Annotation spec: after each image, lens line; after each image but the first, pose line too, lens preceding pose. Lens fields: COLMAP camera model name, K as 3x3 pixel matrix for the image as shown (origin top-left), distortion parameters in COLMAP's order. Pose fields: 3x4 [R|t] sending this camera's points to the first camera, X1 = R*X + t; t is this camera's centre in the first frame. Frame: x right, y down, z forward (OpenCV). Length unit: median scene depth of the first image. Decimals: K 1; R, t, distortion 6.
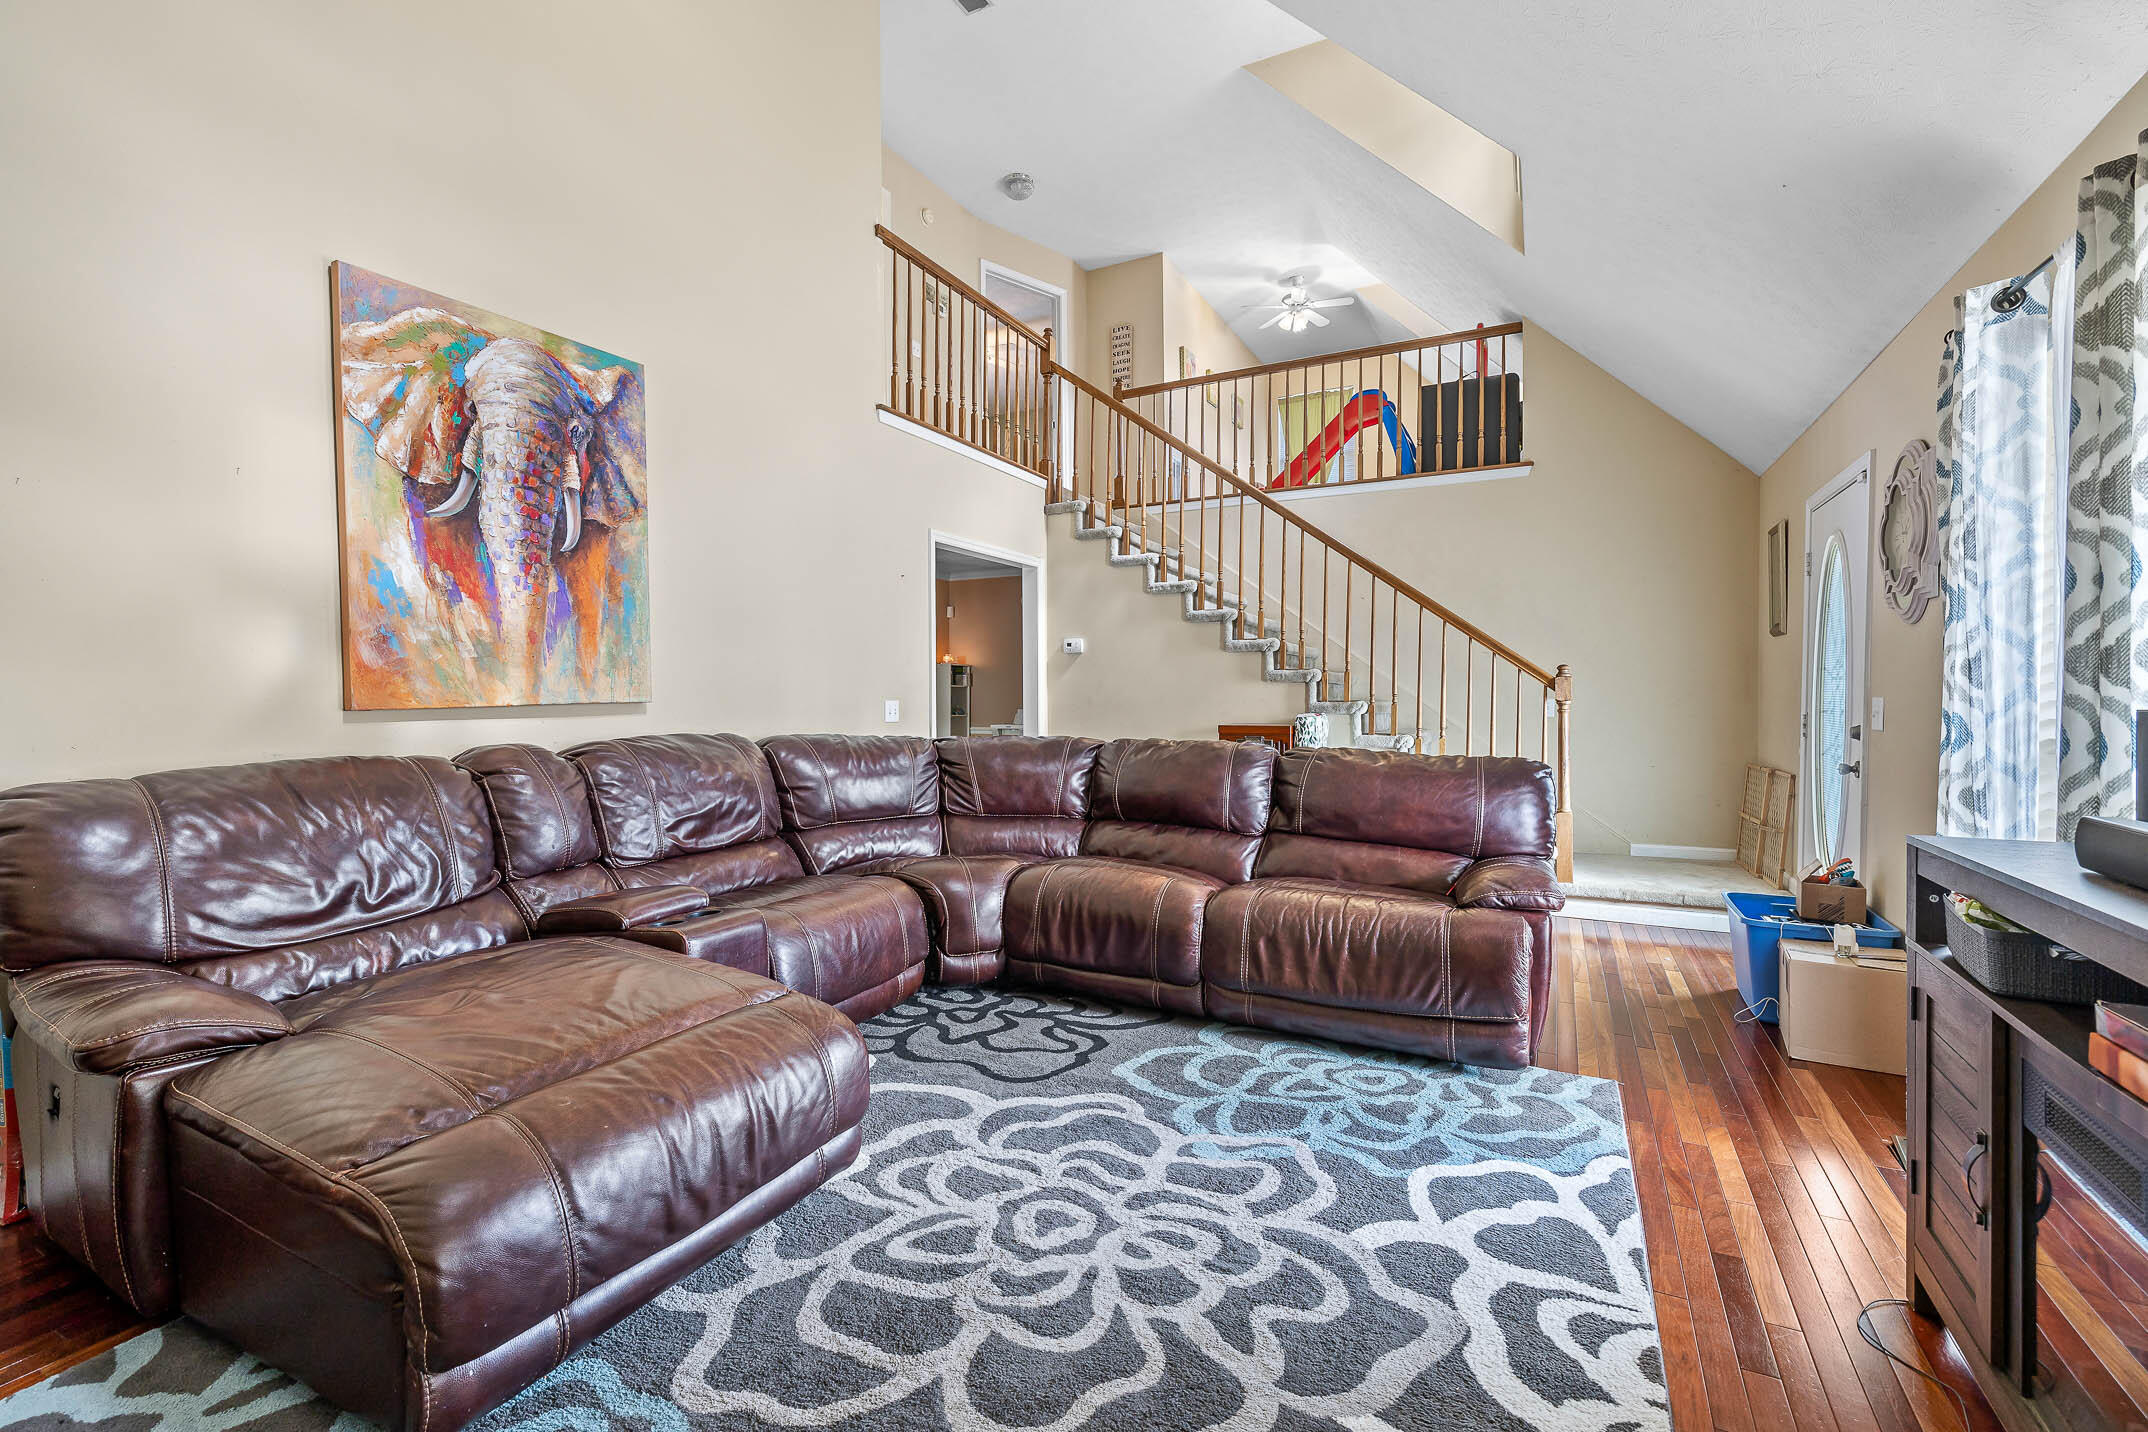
lens RADIAL K [[944.0, 0, 1032.9], [0, 944.0, 709.0], [0, 0, 1]] dist [0.003213, 0.000462]
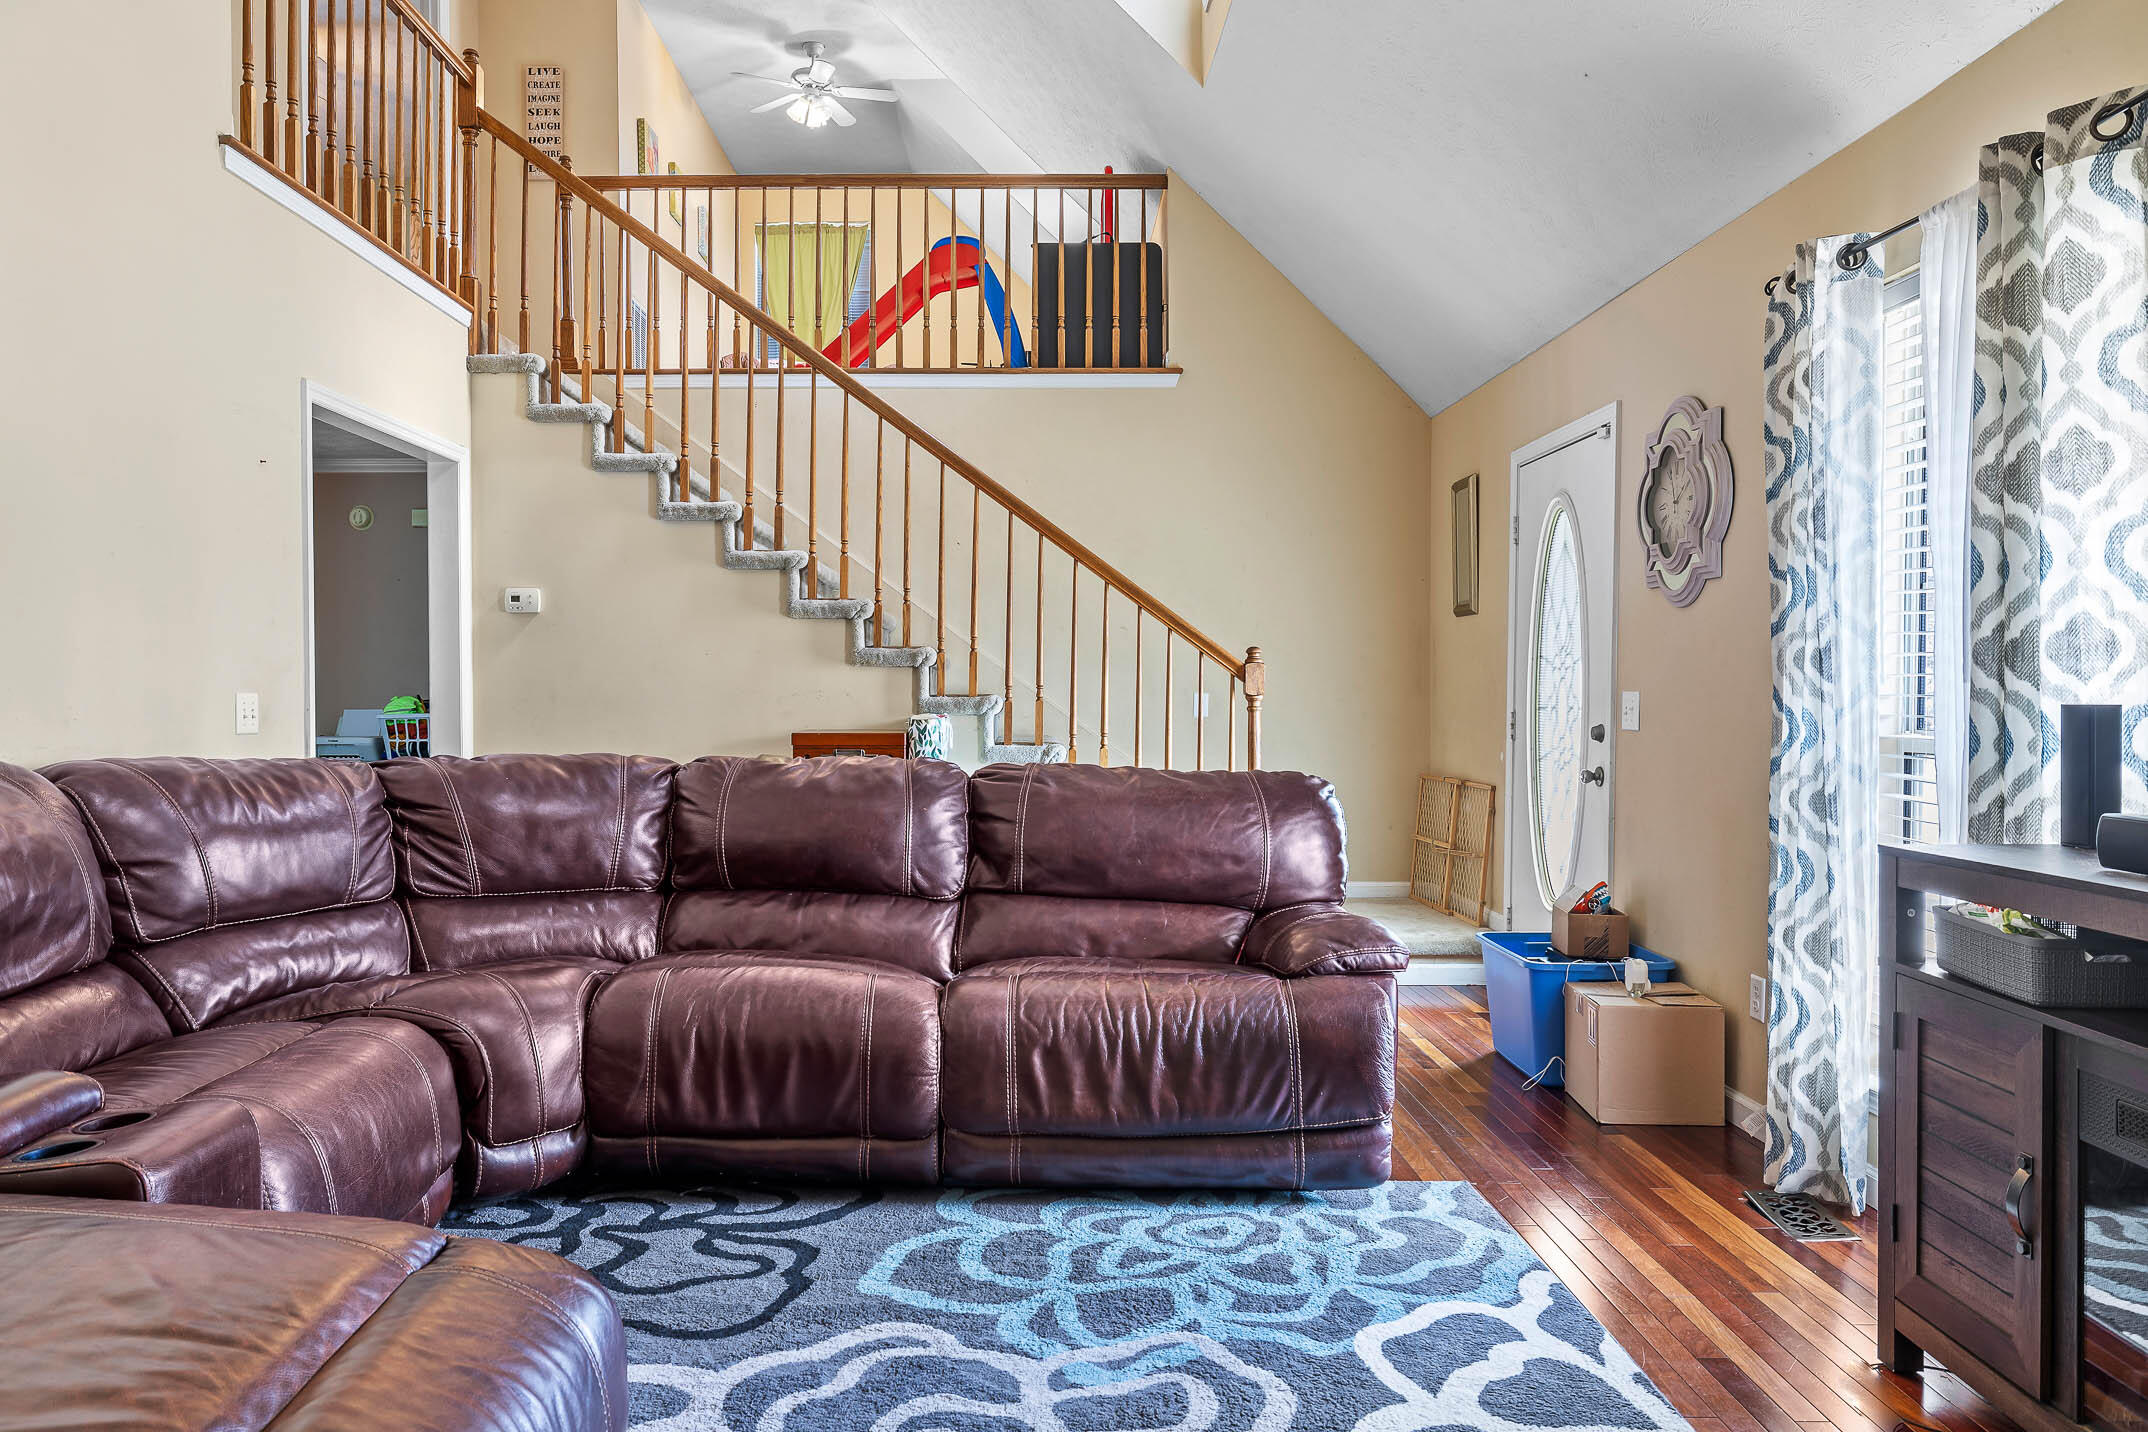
lens RADIAL K [[1506.6, 0, 968.8], [0, 1506.6, 712.7], [0, 0, 1]] dist [0.001512, 0.000364]
pose [[0.882546, -0.003674, 0.470211, -0.277649], [0.002537, 0.999992, 0.003052, 0.000889], [-0.470218, -0.001501, 0.882549, 0.079460]]
